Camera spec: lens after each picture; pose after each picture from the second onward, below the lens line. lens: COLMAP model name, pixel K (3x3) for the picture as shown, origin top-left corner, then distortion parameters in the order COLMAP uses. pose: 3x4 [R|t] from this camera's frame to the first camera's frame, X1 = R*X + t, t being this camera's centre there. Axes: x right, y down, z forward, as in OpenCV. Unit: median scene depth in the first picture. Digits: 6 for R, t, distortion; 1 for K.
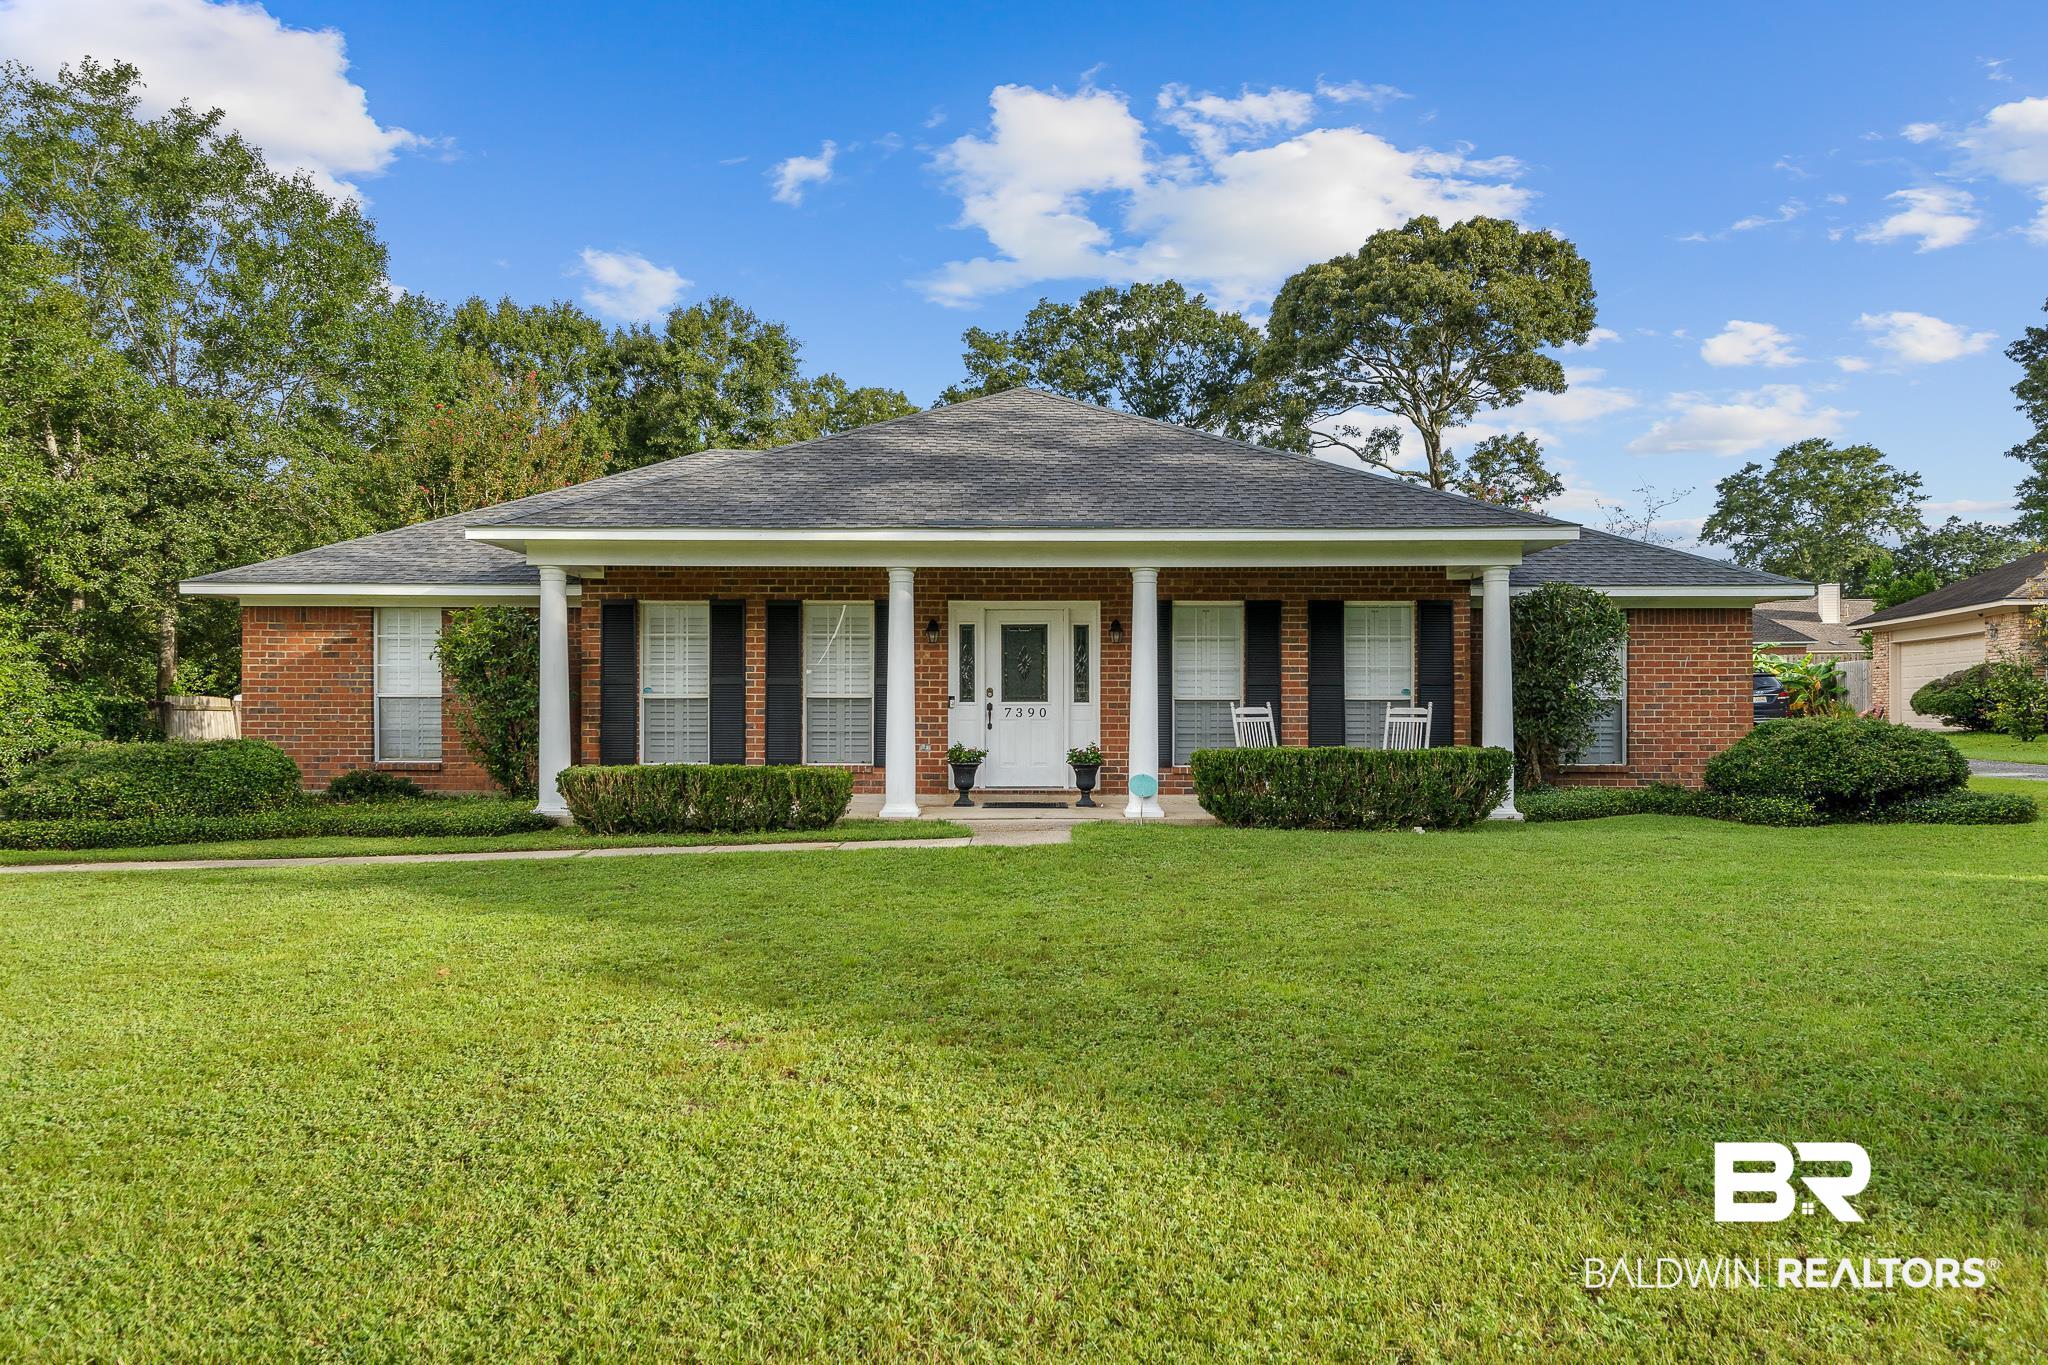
lens RADIAL K [[1303.6, 0, 1024.0], [0, 1303.6, 682.5], [0, 0, 1]] dist [0.000457, -0.000041]
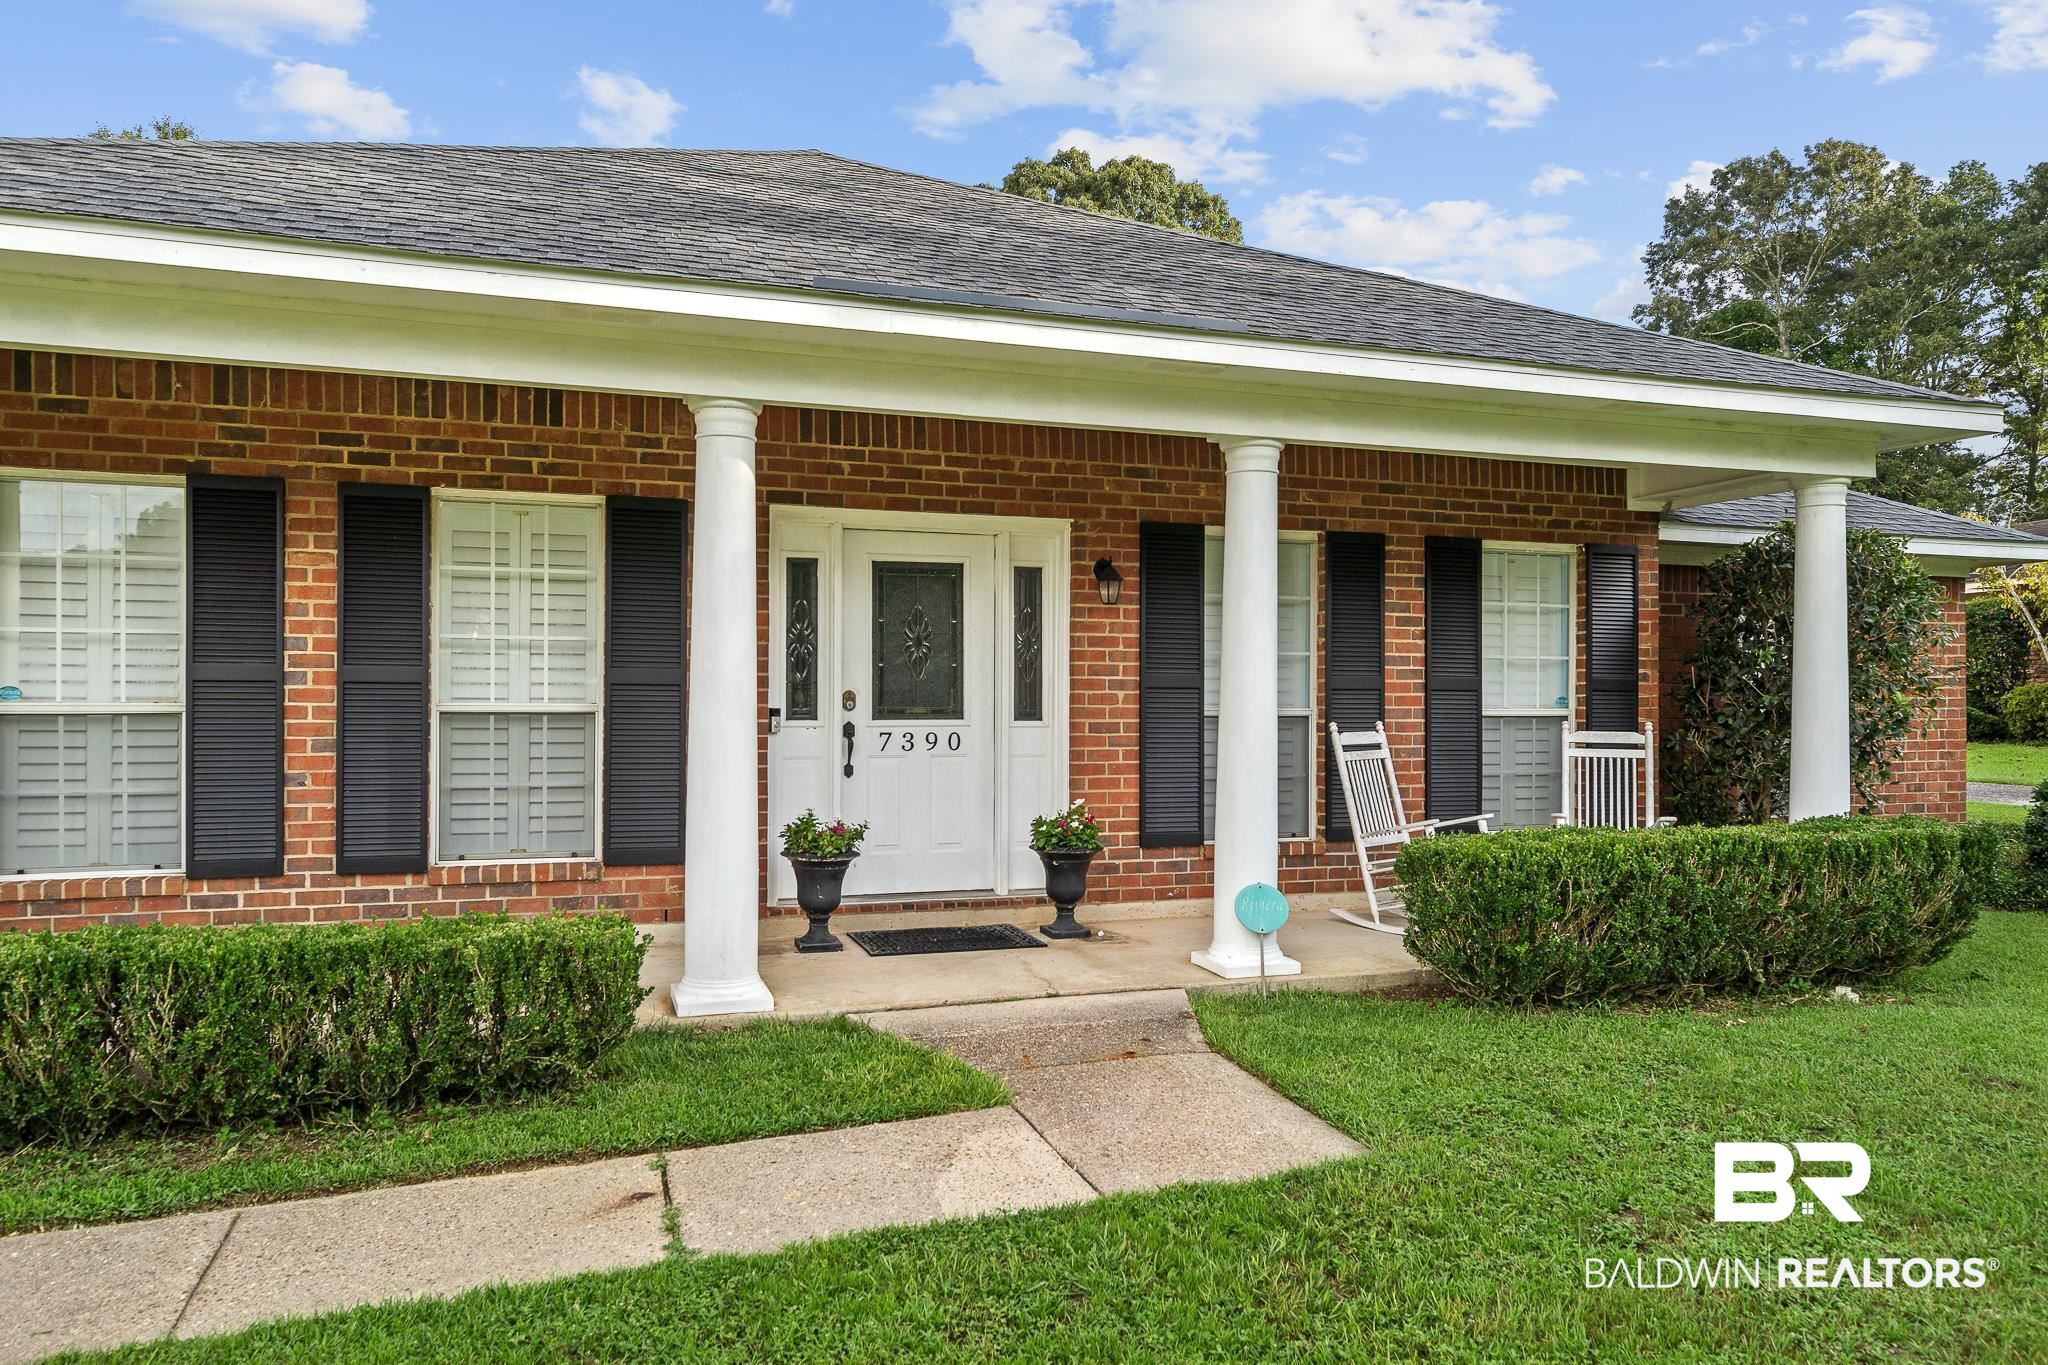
lens RADIAL K [[1376.7, 0, 1024.9], [0, 1376.7, 690.1], [0, 0, 1]] dist [-0.002148, 0.001715]
pose [[0.945854, 0.005312, 0.324550, -0.131387], [-0.010789, 0.999828, 0.015078, -0.004626], [-0.324414, -0.017764, 0.945748, 0.502003]]
